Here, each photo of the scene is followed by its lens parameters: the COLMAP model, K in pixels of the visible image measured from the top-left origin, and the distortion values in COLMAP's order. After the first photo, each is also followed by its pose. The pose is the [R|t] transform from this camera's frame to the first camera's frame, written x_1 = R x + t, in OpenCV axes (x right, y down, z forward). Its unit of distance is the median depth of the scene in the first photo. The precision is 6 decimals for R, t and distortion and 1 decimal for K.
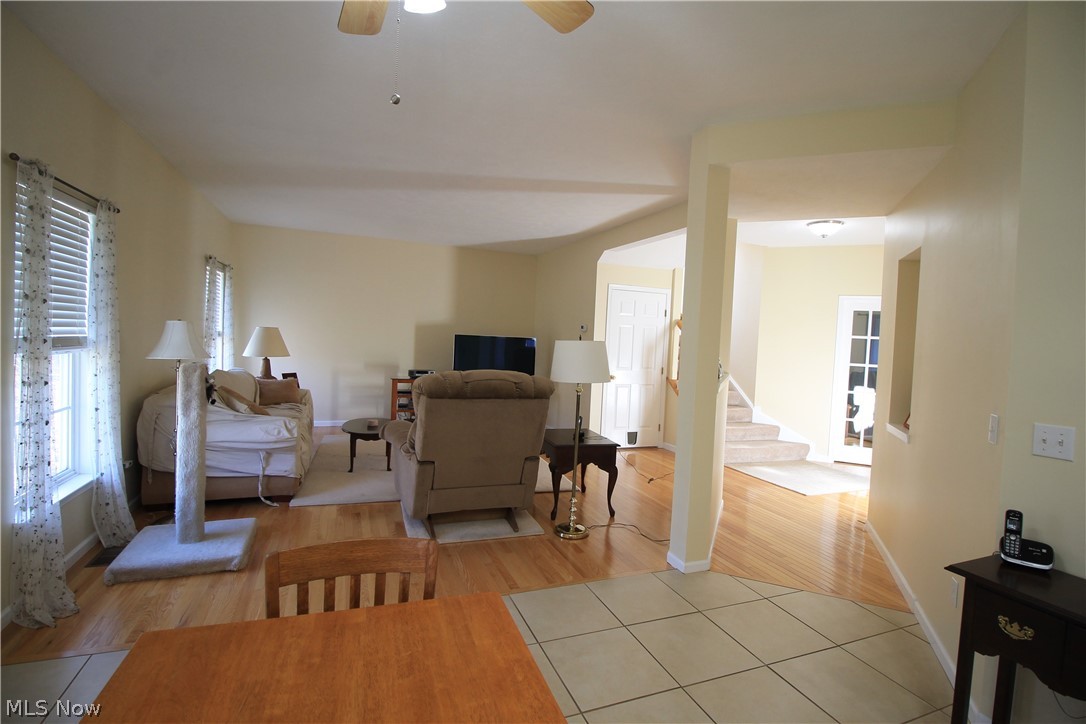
lens RADIAL K [[509.0, 0, 544.8], [0, 509.0, 357.3], [0, 0, 1]] dist [-0.004035, -0.009774]
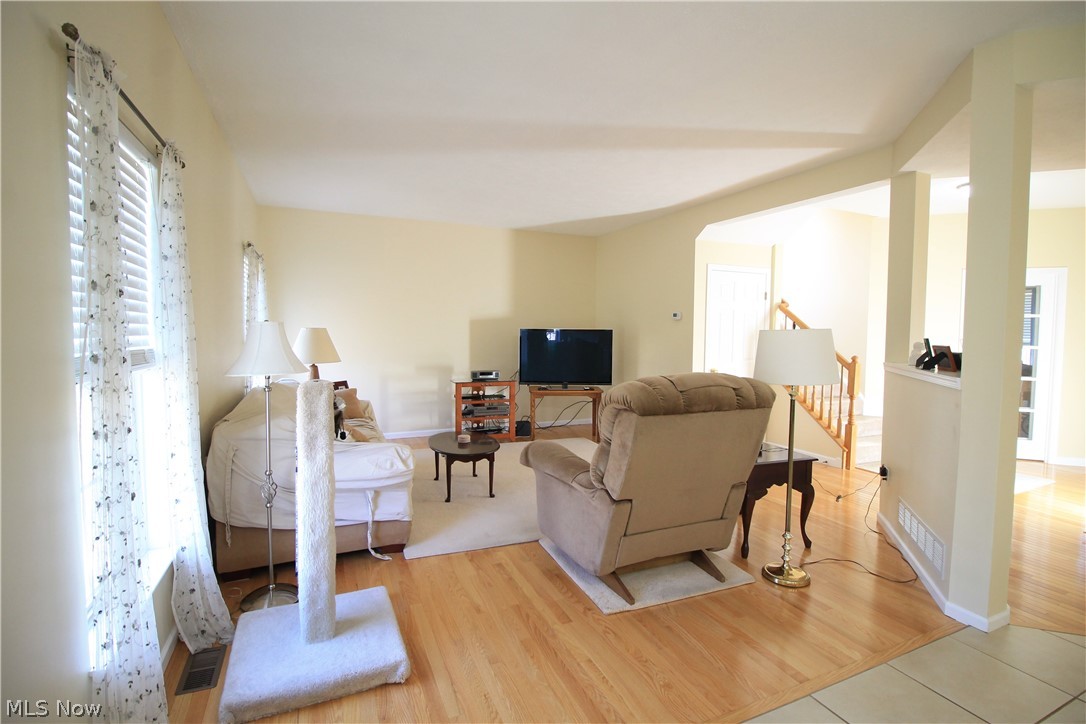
lens RADIAL K [[509.0, 0, 545.2], [0, 509.0, 356.9], [0, 0, 1]] dist [-0.004035, -0.009774]
pose [[0.998507, -0.038618, 0.038637, -0.355042], [0.038056, 0.999161, 0.015159, -0.018033], [-0.039190, -0.013666, 0.999138, 0.261084]]
